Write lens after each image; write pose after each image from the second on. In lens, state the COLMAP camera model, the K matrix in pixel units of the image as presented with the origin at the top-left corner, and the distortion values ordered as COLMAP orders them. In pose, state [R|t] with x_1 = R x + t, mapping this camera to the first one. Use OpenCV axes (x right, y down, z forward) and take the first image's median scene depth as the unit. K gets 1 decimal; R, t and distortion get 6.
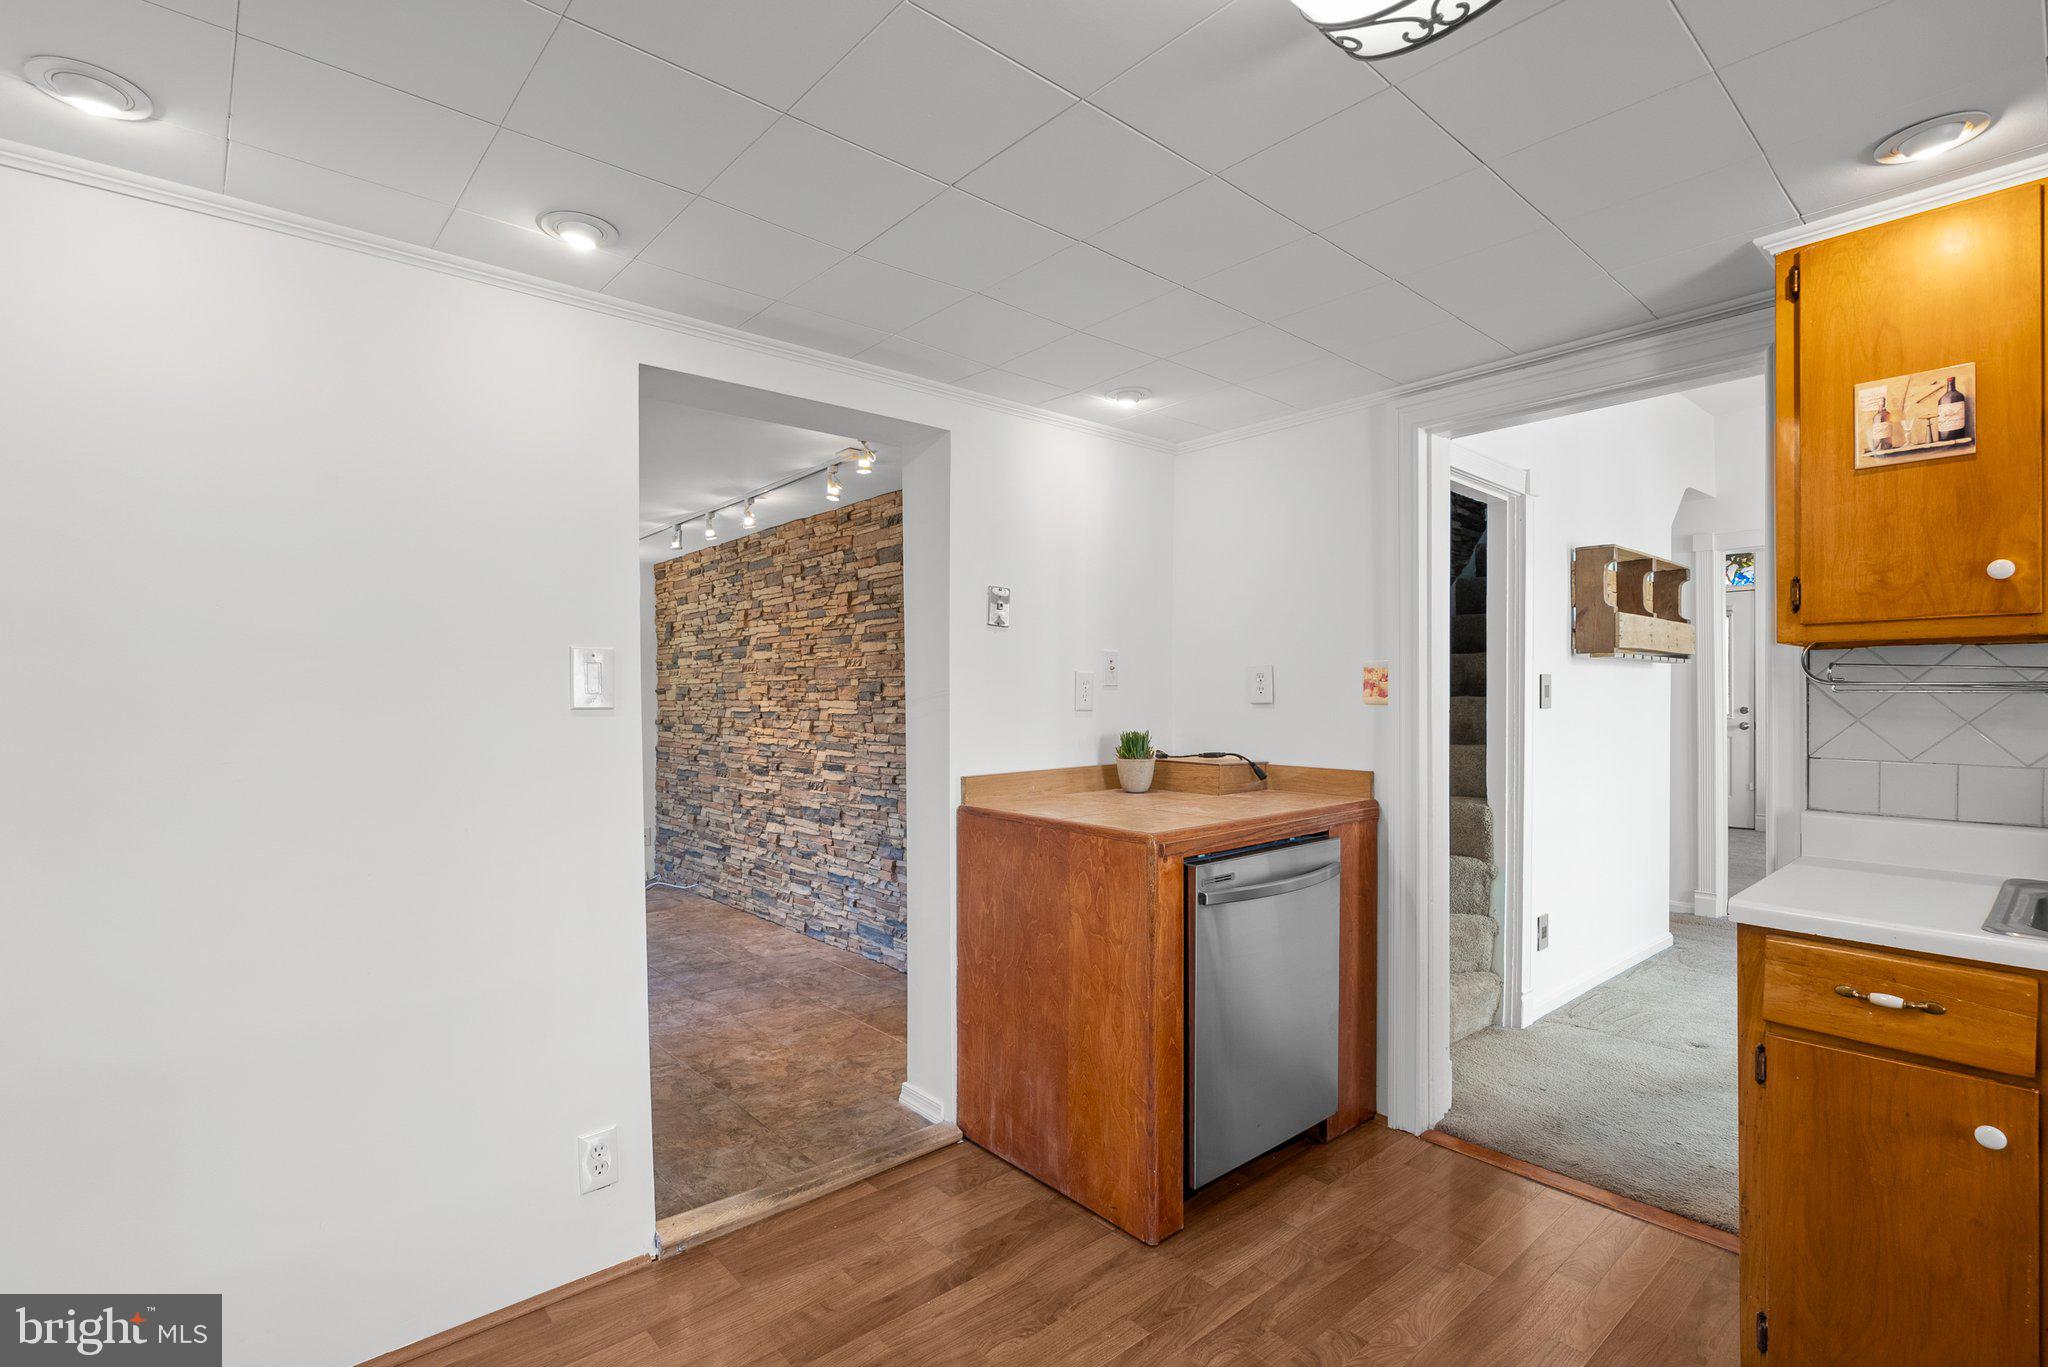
lens RADIAL K [[949.7, 0, 1035.1], [0, 949.7, 697.0], [0, 0, 1]] dist [-0.013847, 0.006748]
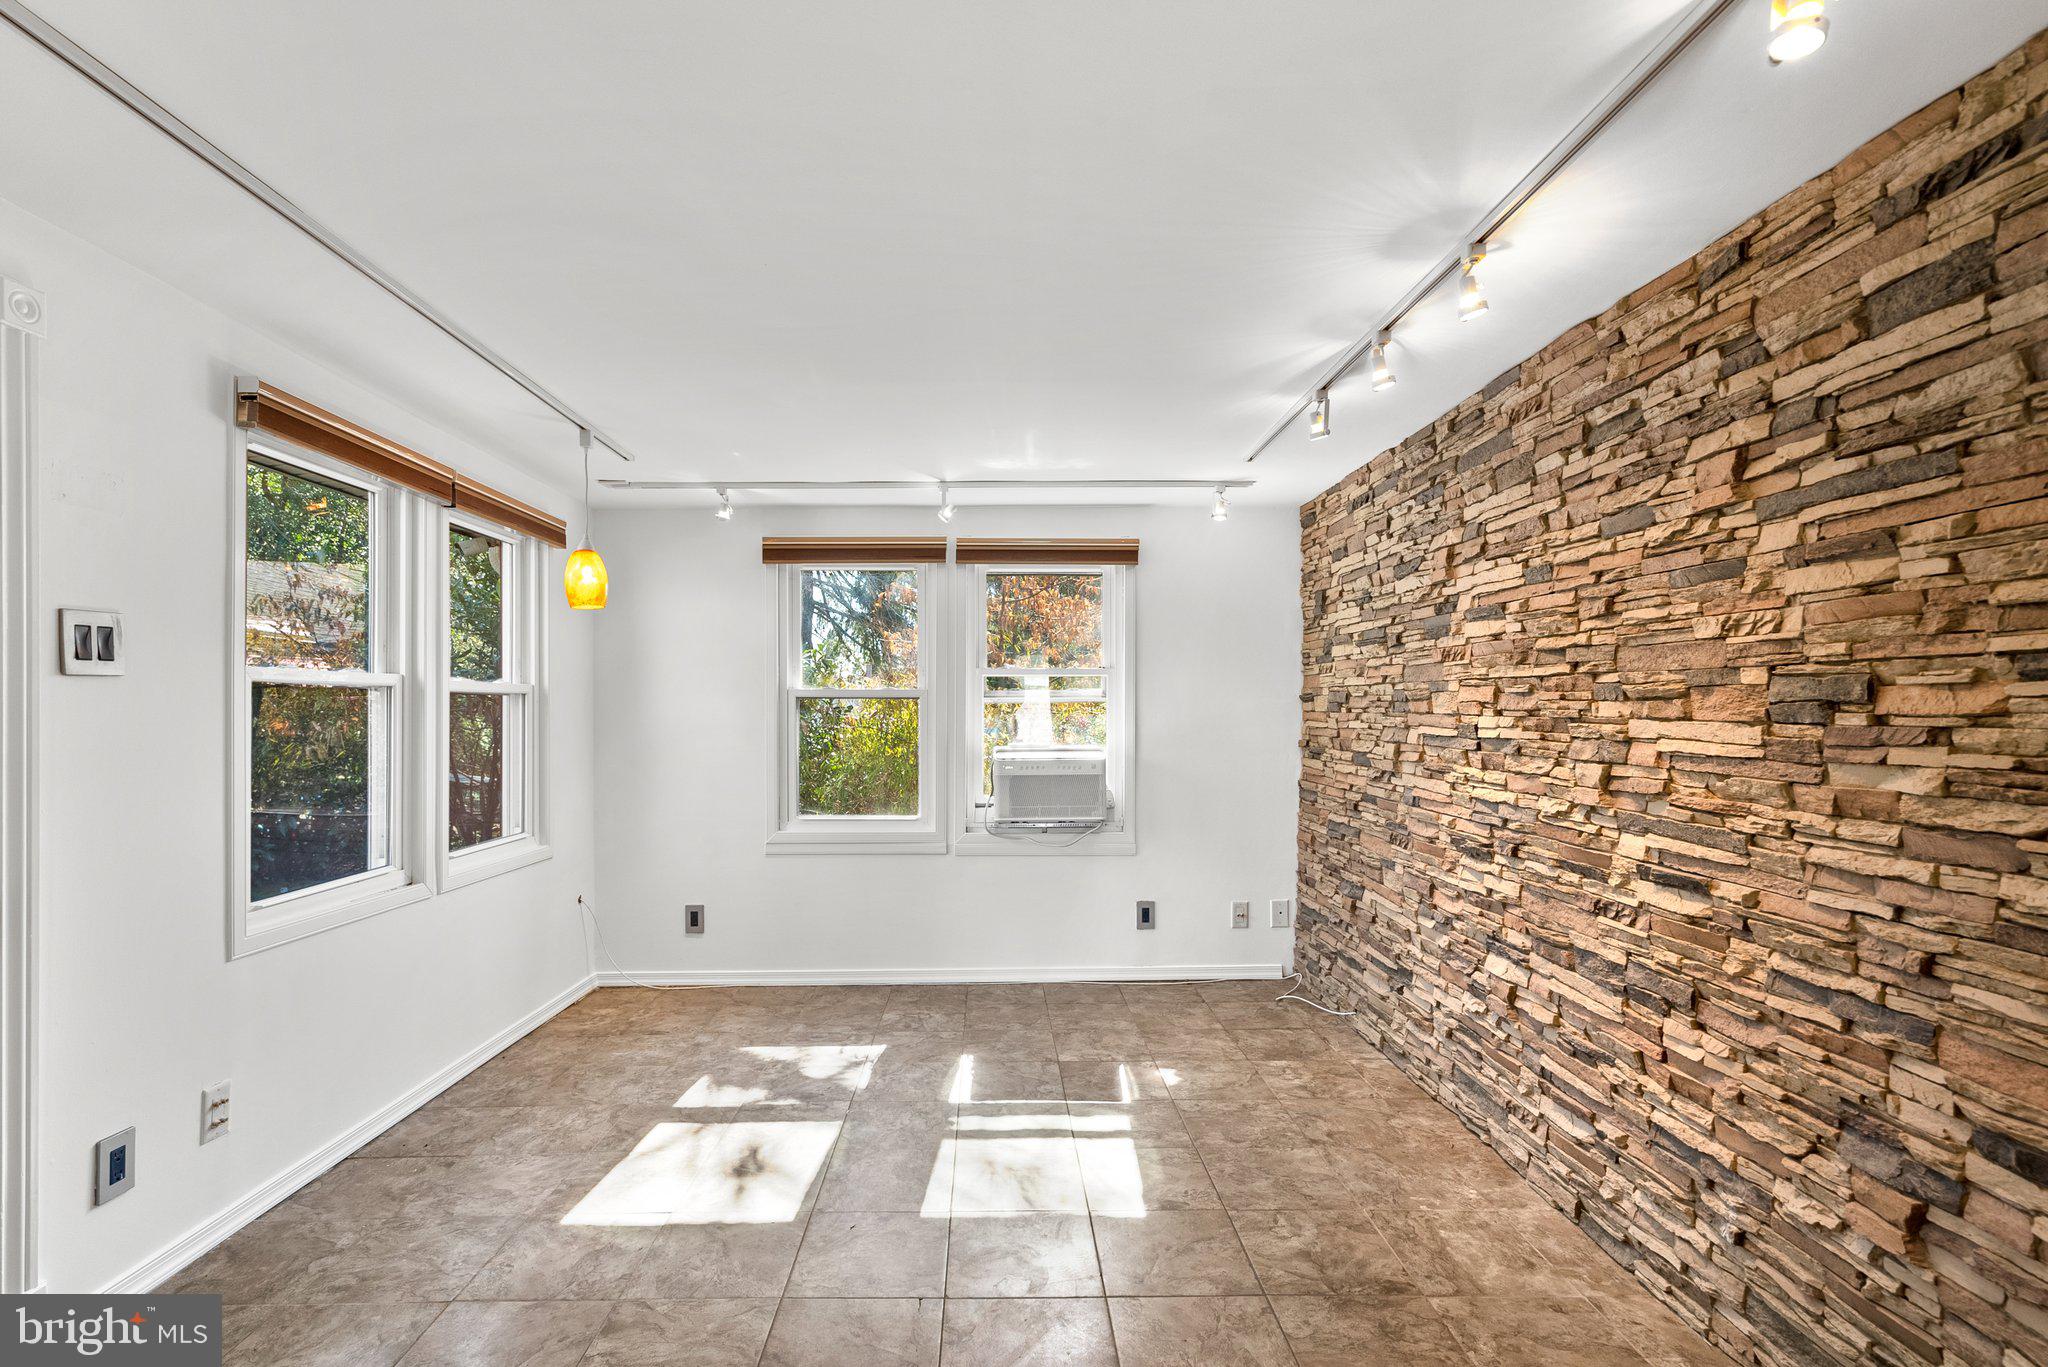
lens RADIAL K [[949.7, 0, 1007.8], [0, 949.7, 700.9], [0, 0, 1]] dist [-0.013847, 0.006748]
pose [[0.756478, 0.012770, -0.653894, -0.160490], [-0.016708, 0.999860, 0.000198, -0.000326], [0.653806, 0.010775, 0.756586, 0.484256]]
